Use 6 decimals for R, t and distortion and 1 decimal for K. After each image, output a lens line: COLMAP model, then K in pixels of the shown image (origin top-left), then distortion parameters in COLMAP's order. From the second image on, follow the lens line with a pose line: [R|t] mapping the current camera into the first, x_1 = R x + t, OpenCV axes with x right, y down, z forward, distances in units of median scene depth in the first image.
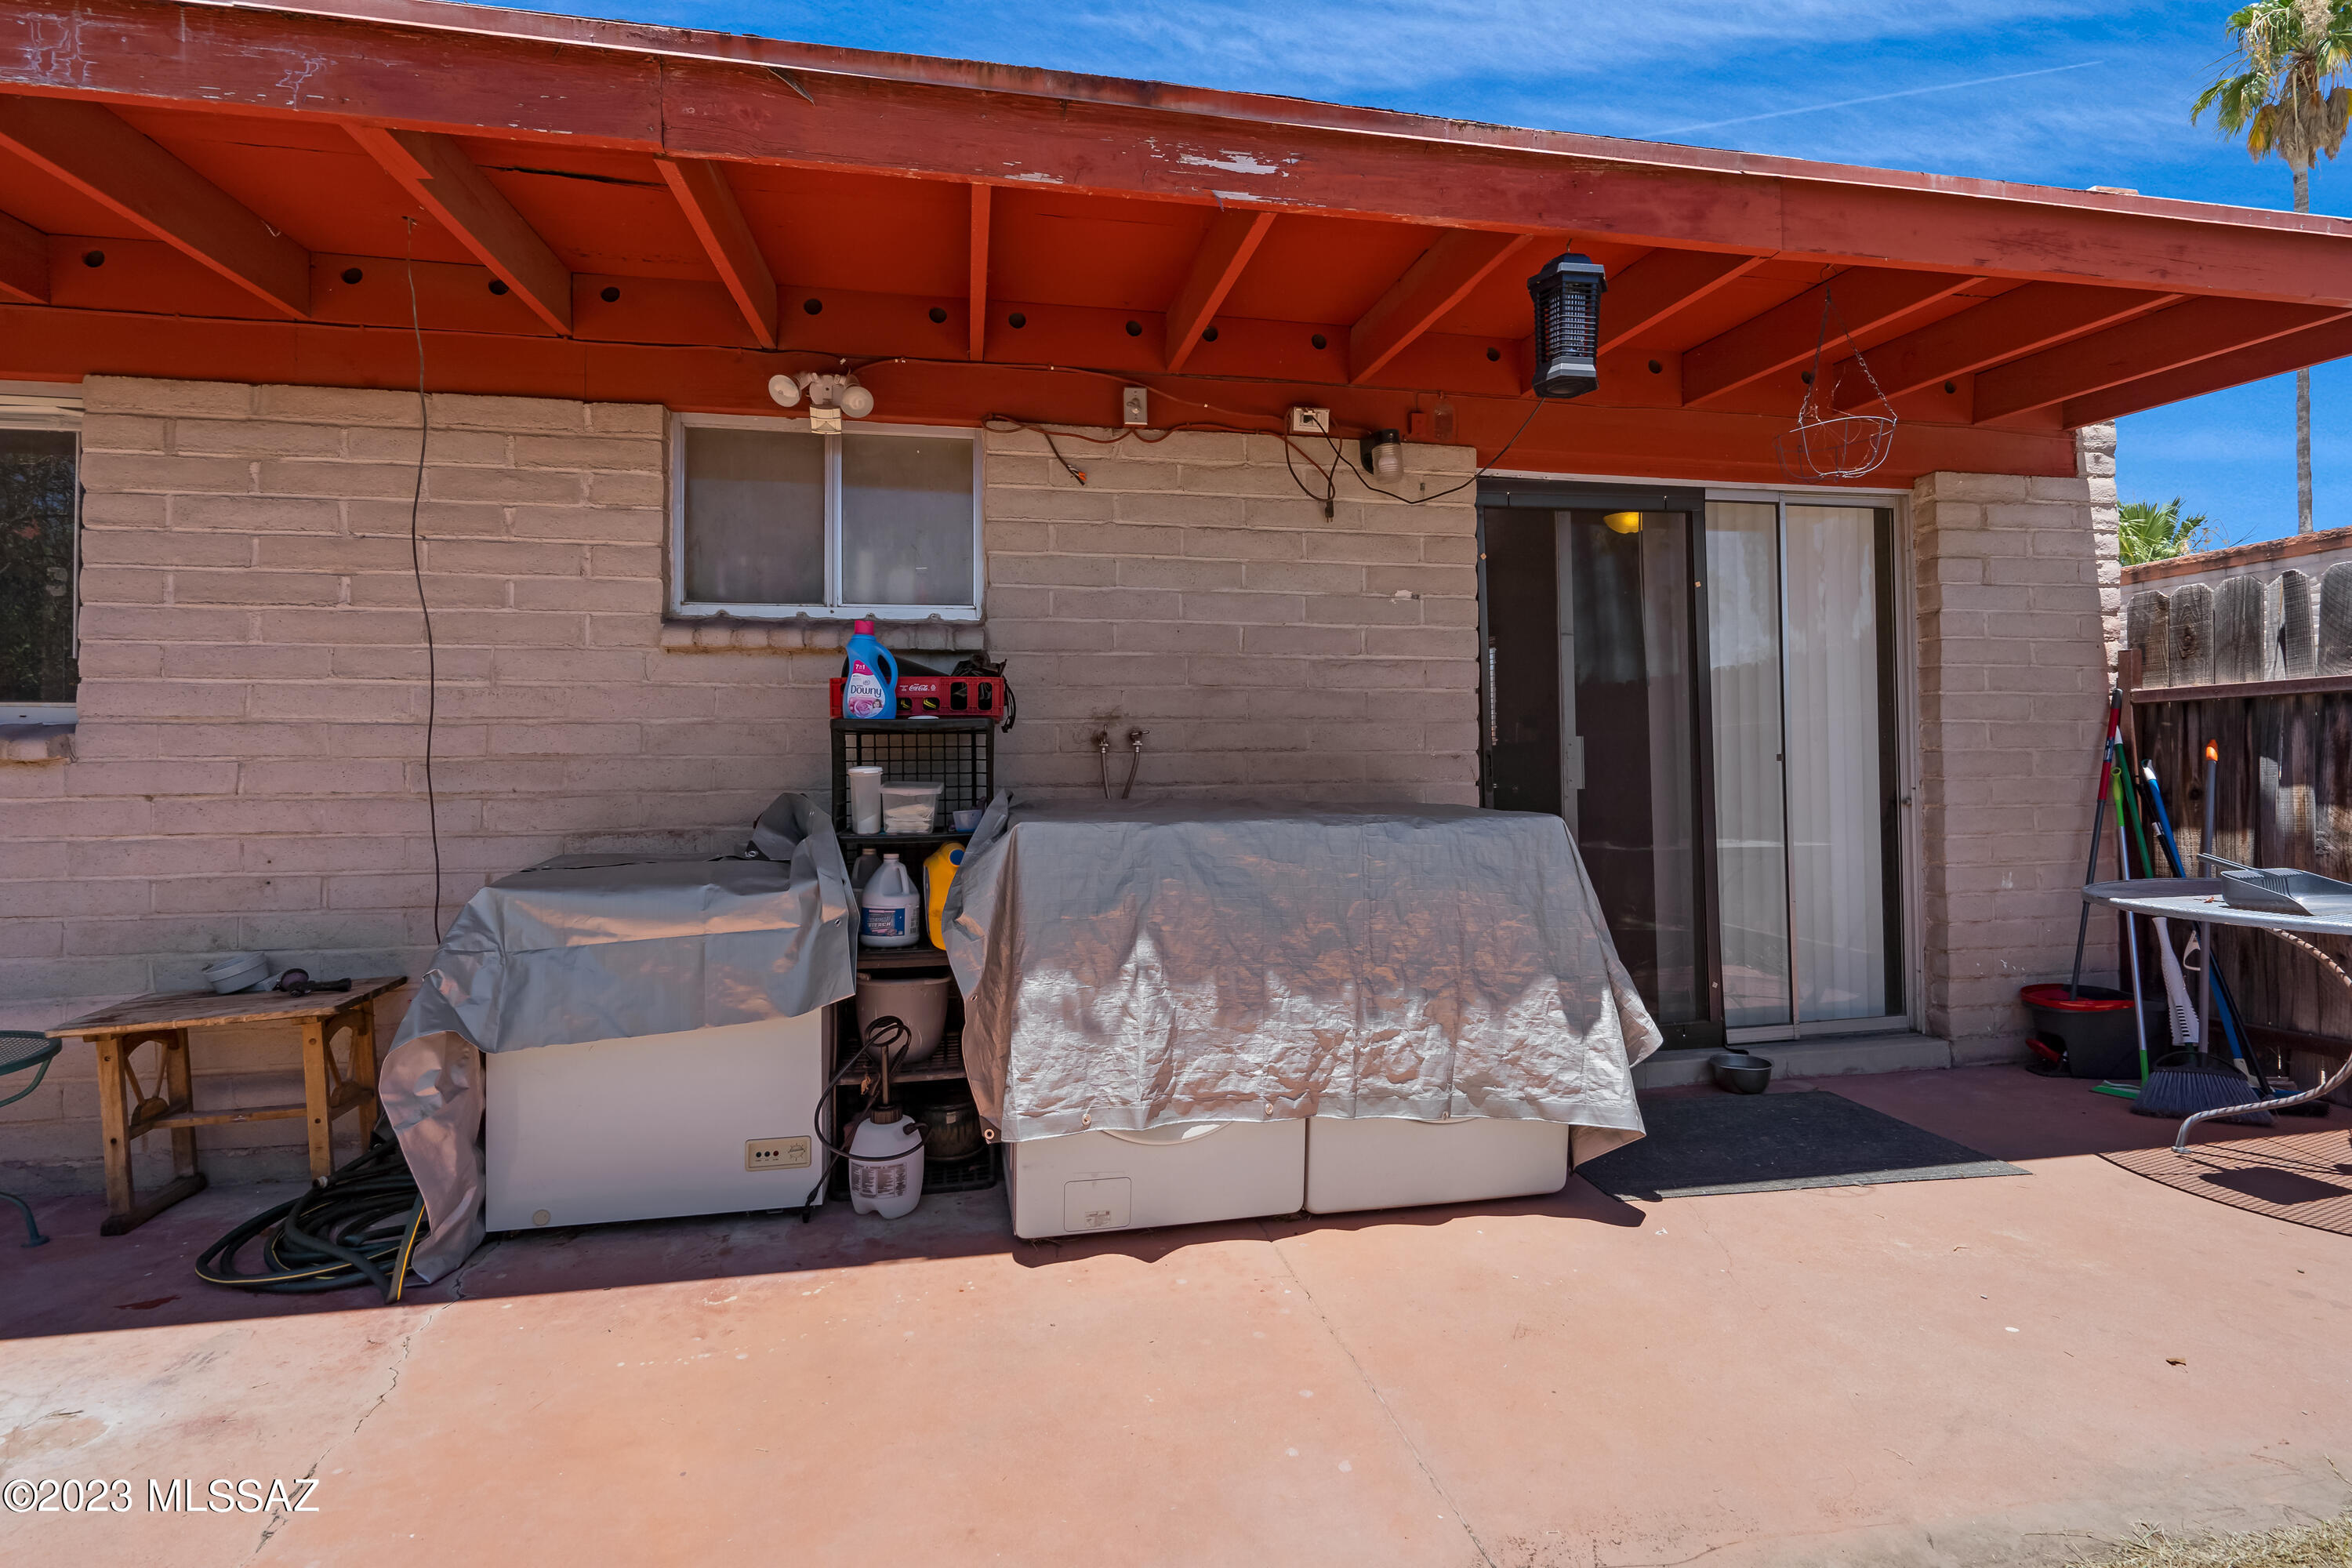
lens RADIAL K [[1095.9, 0, 1165.4], [0, 1095.9, 748.5], [0, 0, 1]] dist [-0.006887, 0.003540]
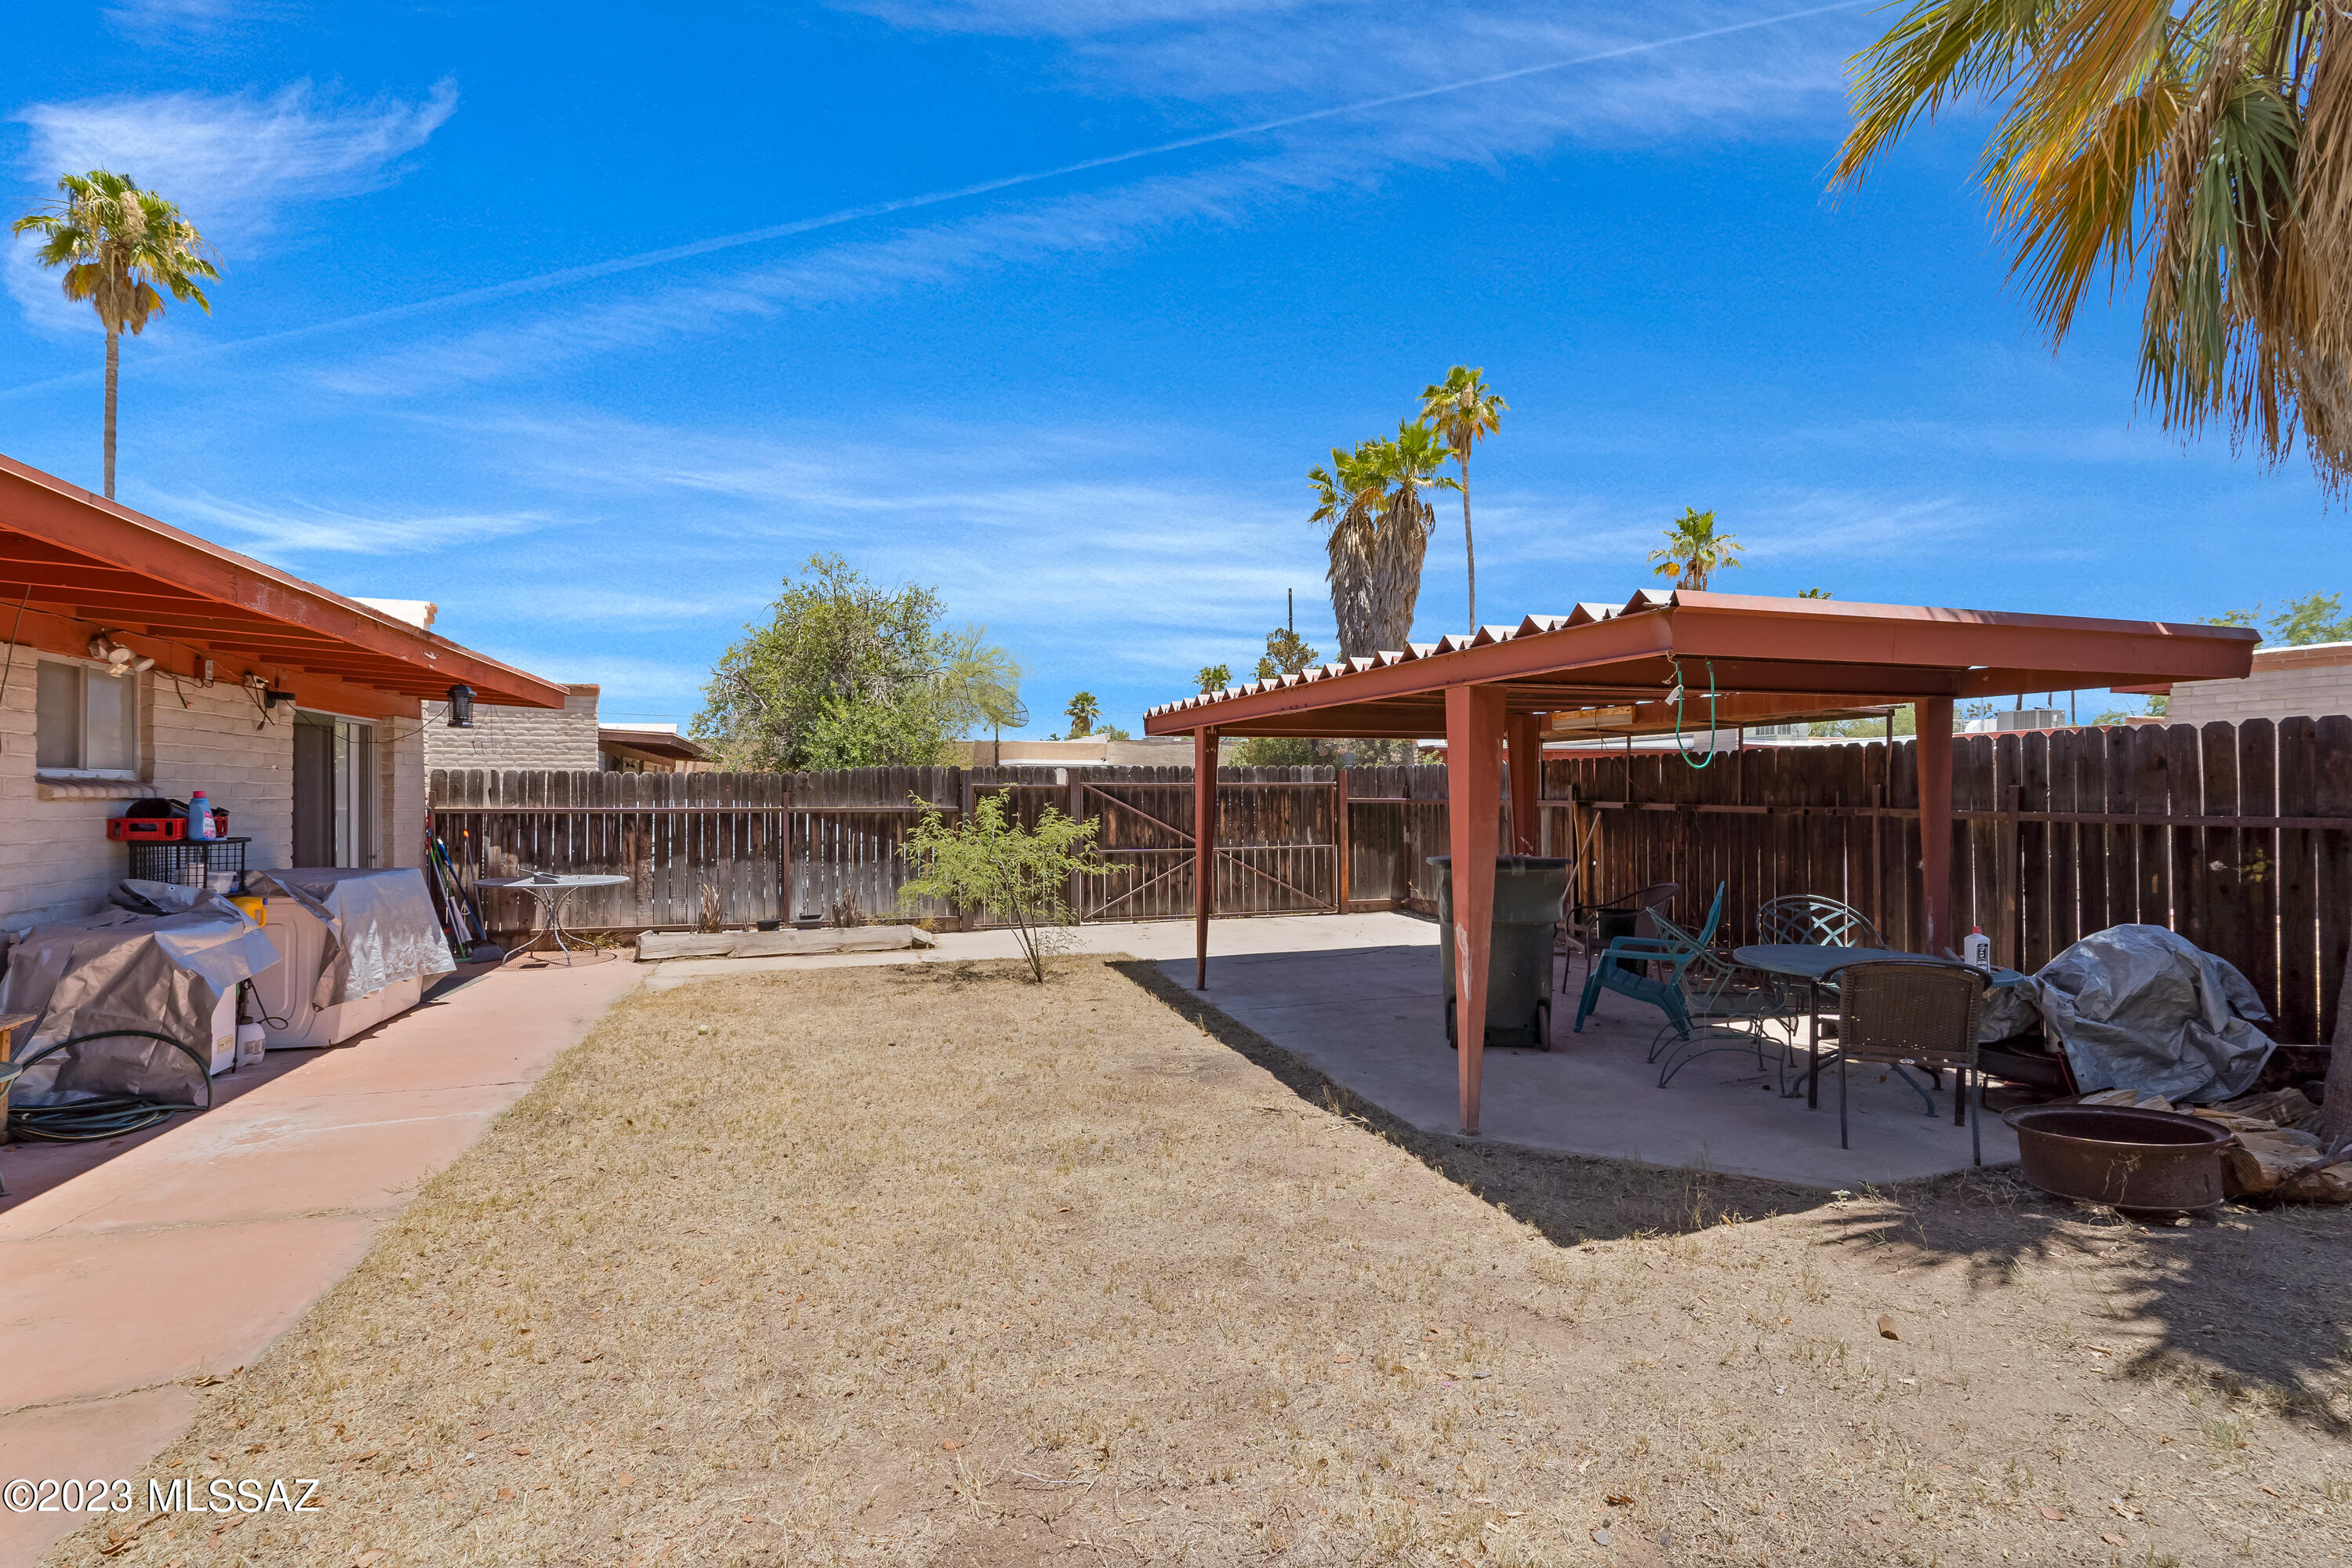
lens RADIAL K [[1095.9, 0, 1192.7], [0, 1095.9, 783.9], [0, 0, 1]] dist [-0.006887, 0.003540]
pose [[-0.124375, 0.021498, 0.992002, -2.021840], [-0.024253, 0.999401, -0.024699, -0.100156], [-0.991939, -0.027131, -0.123779, -0.451172]]
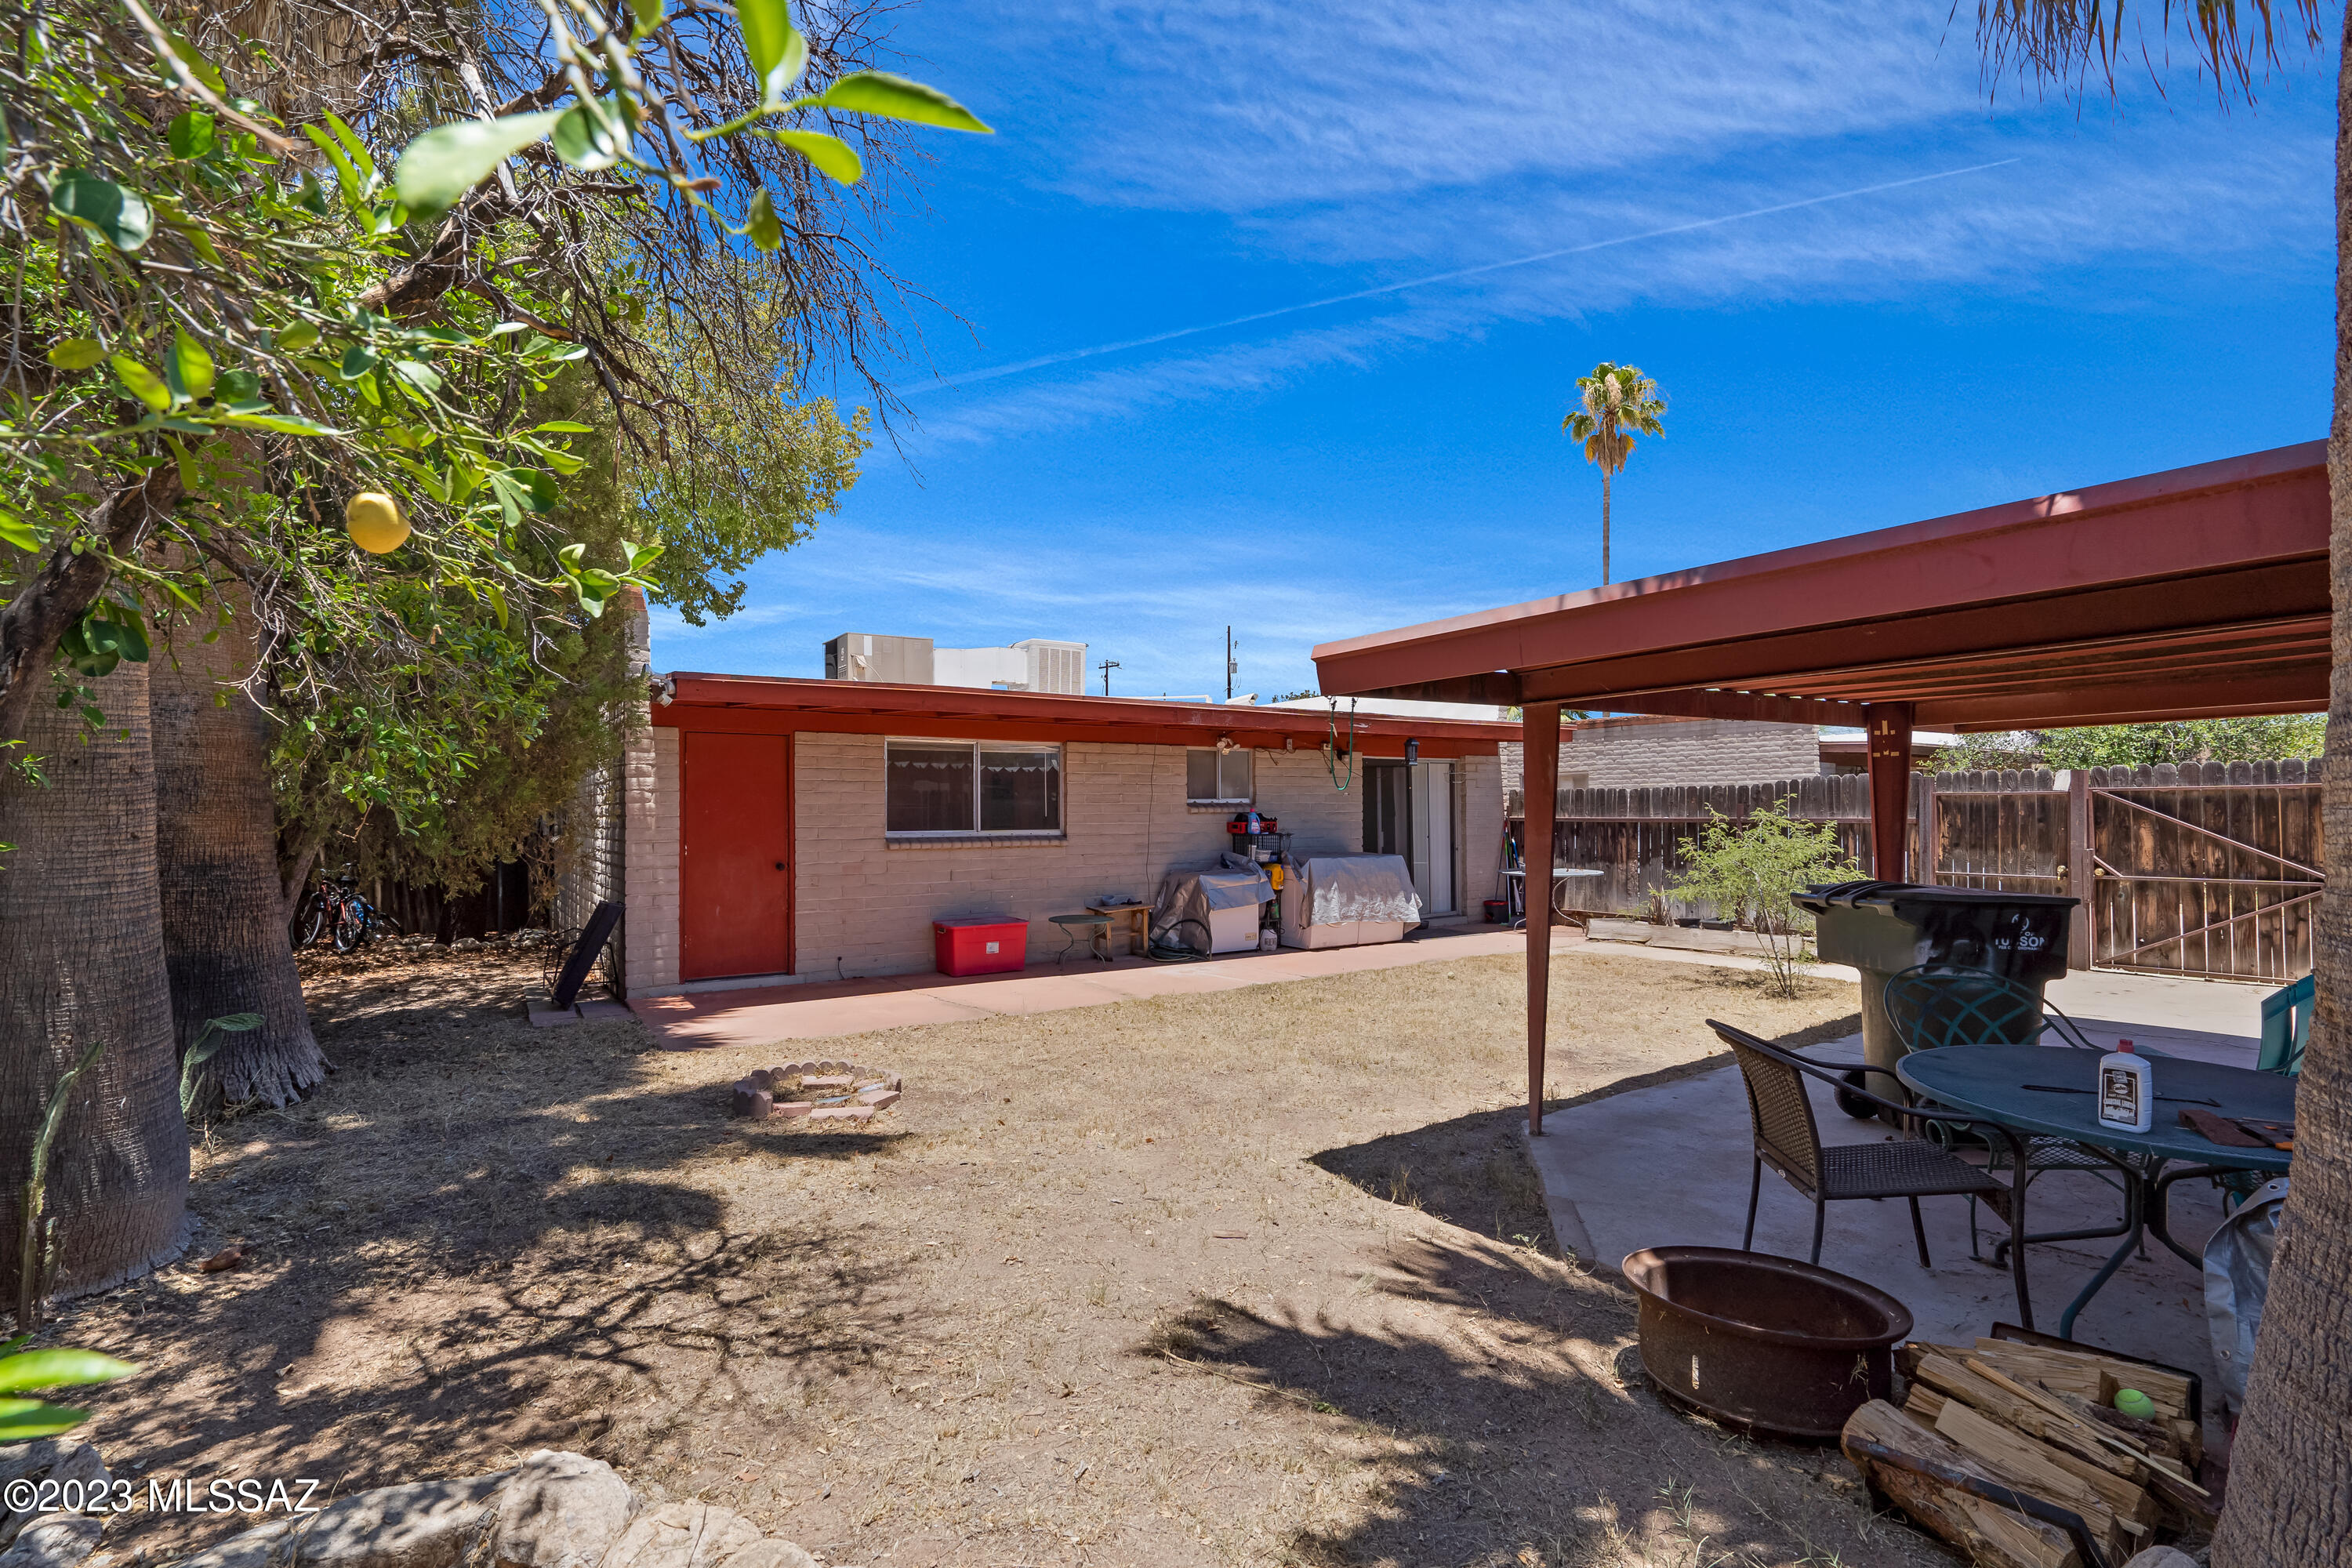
lens RADIAL K [[1095.9, 0, 1162.4], [0, 1095.9, 791.0], [0, 0, 1]] dist [-0.006887, 0.003540]
pose [[0.923174, 0.009841, 0.384256, -1.716190], [-0.011679, 0.999929, 0.002451, -0.151475], [-0.384205, -0.006750, 0.923223, -2.081882]]
